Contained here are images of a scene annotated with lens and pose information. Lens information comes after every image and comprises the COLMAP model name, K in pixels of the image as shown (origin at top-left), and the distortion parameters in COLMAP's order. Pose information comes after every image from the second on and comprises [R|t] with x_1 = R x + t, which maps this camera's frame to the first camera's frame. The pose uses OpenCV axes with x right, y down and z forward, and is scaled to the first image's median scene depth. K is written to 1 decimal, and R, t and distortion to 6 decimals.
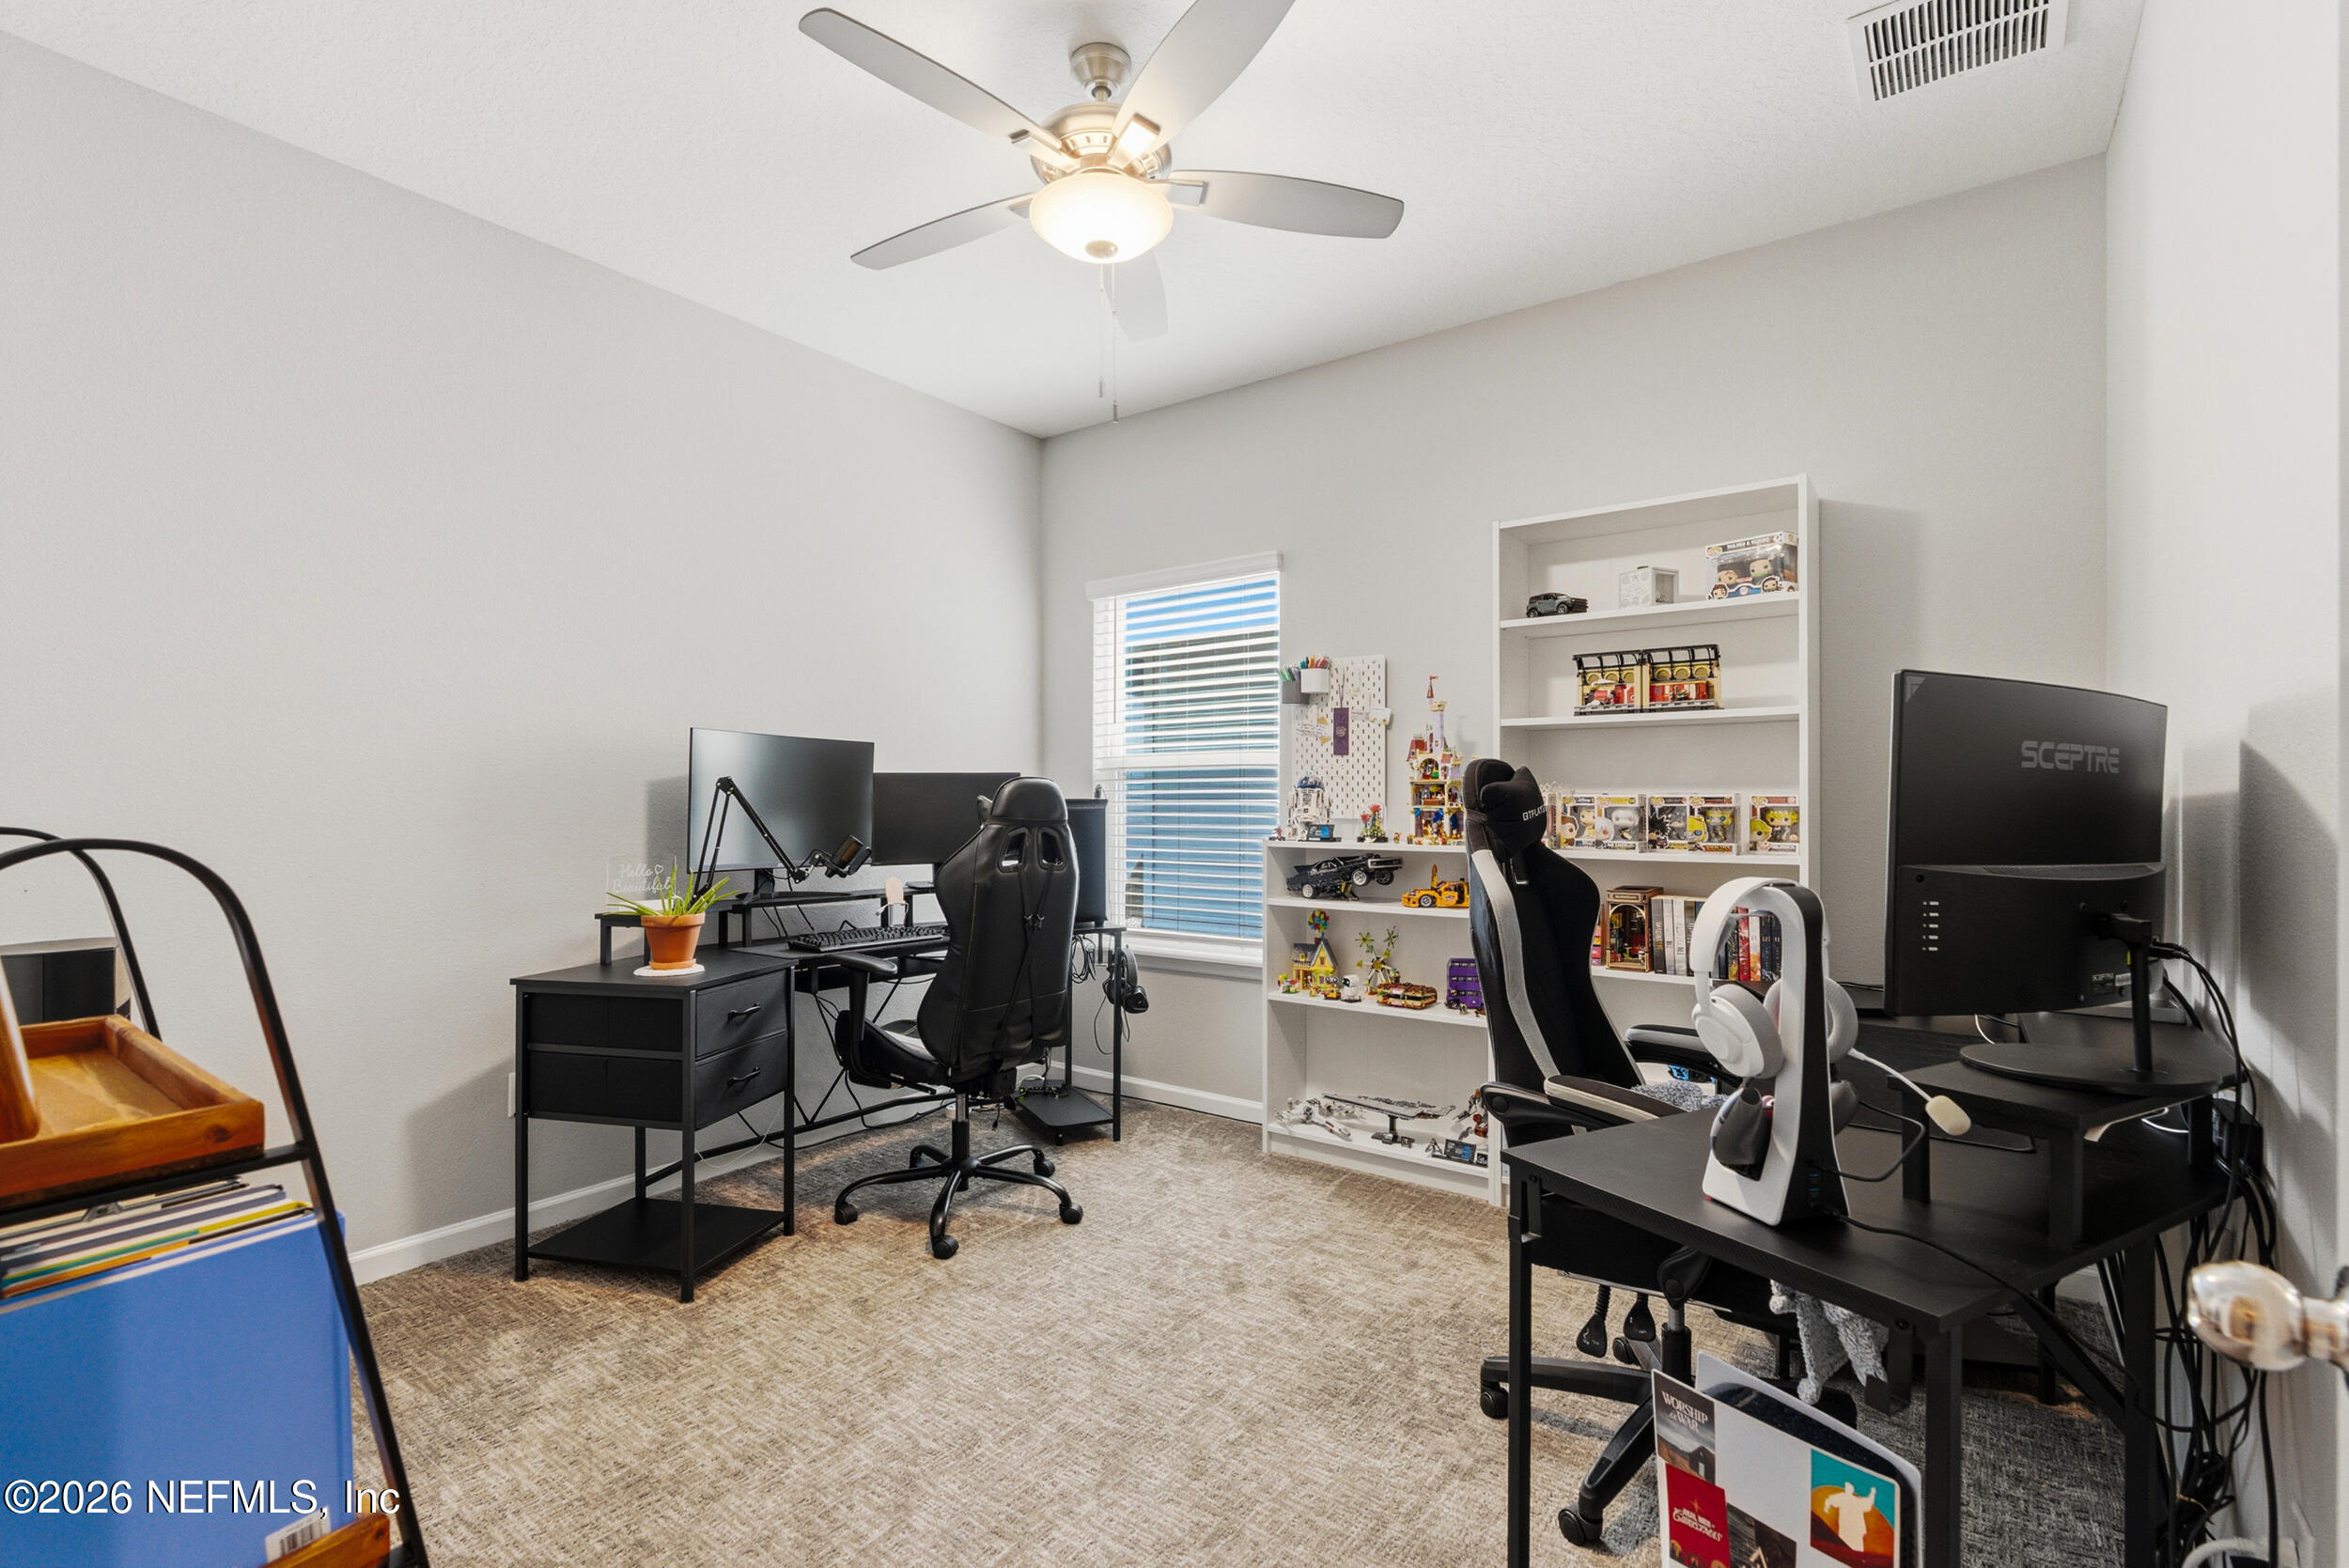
lens RADIAL K [[1068.6, 0, 1174.3], [0, 1068.6, 787.7], [0, 0, 1]] dist [0.001348, 0.000076]
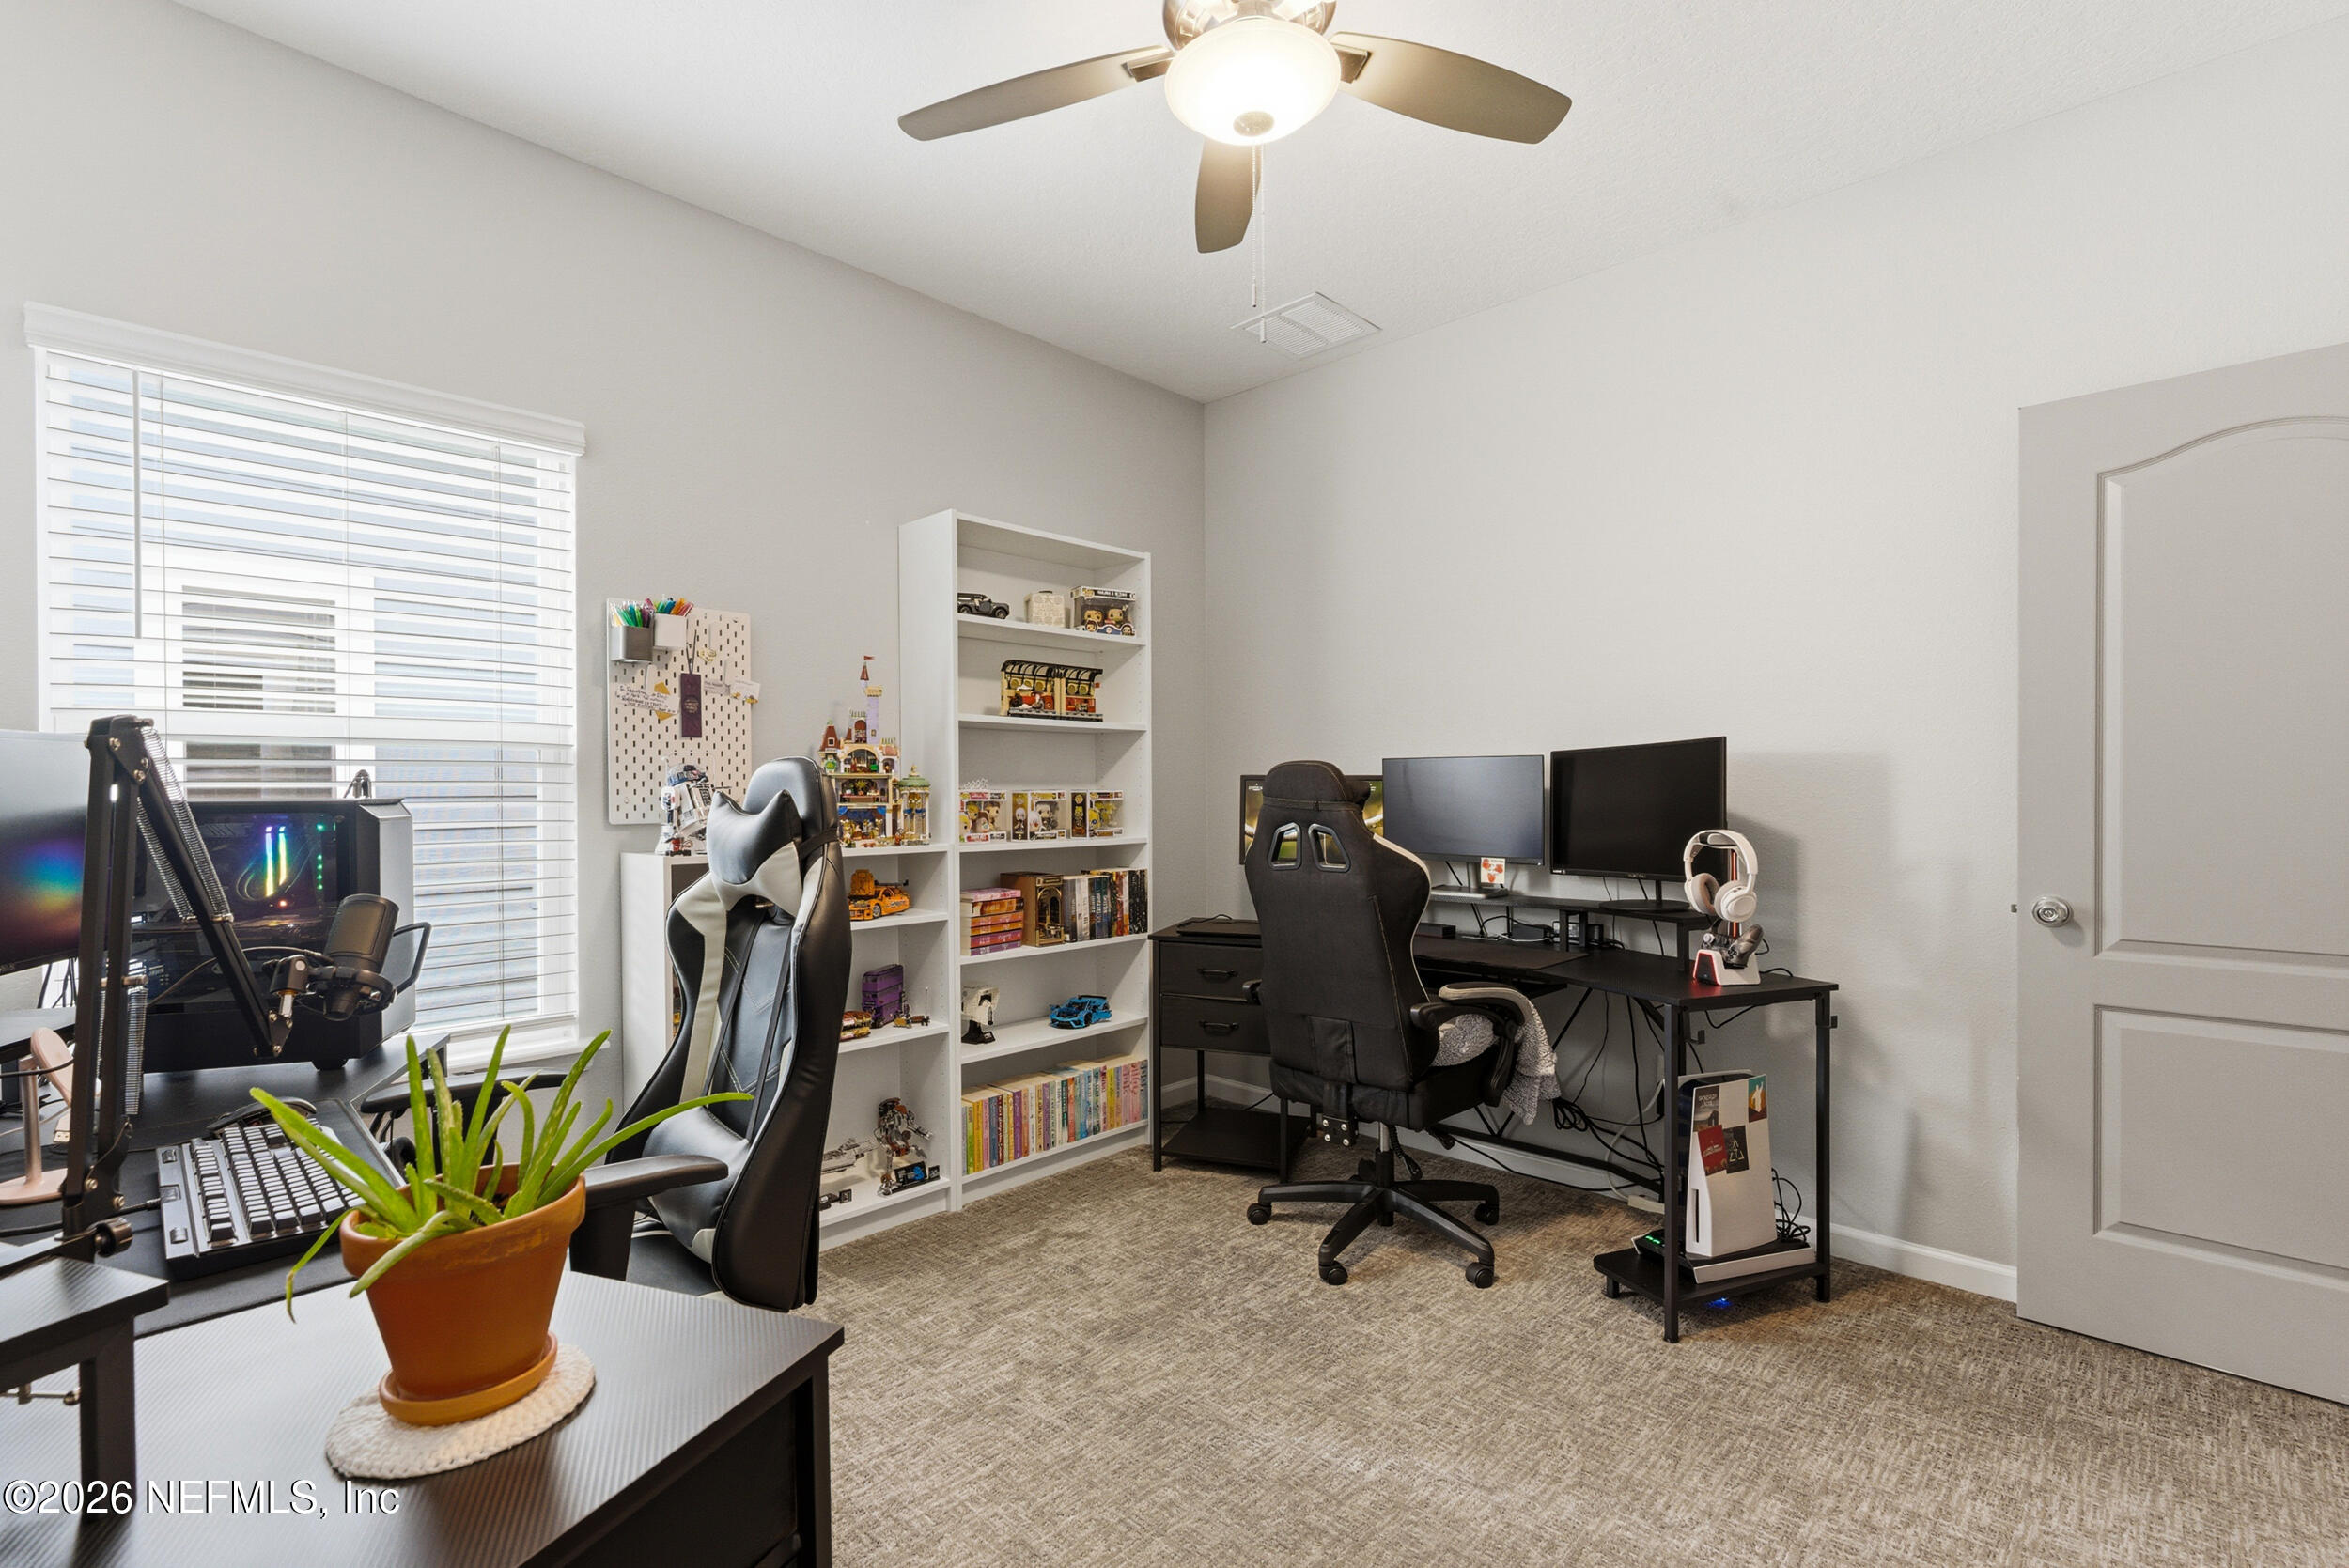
lens RADIAL K [[1068.6, 0, 1174.2], [0, 1068.6, 794.5], [0, 0, 1]] dist [0.001348, 0.000076]
pose [[0.132324, -0.006086, 0.991188, -0.619501], [-0.007601, 0.999946, 0.007154, 0.001434], [-0.991177, -0.008481, 0.132271, 0.654305]]
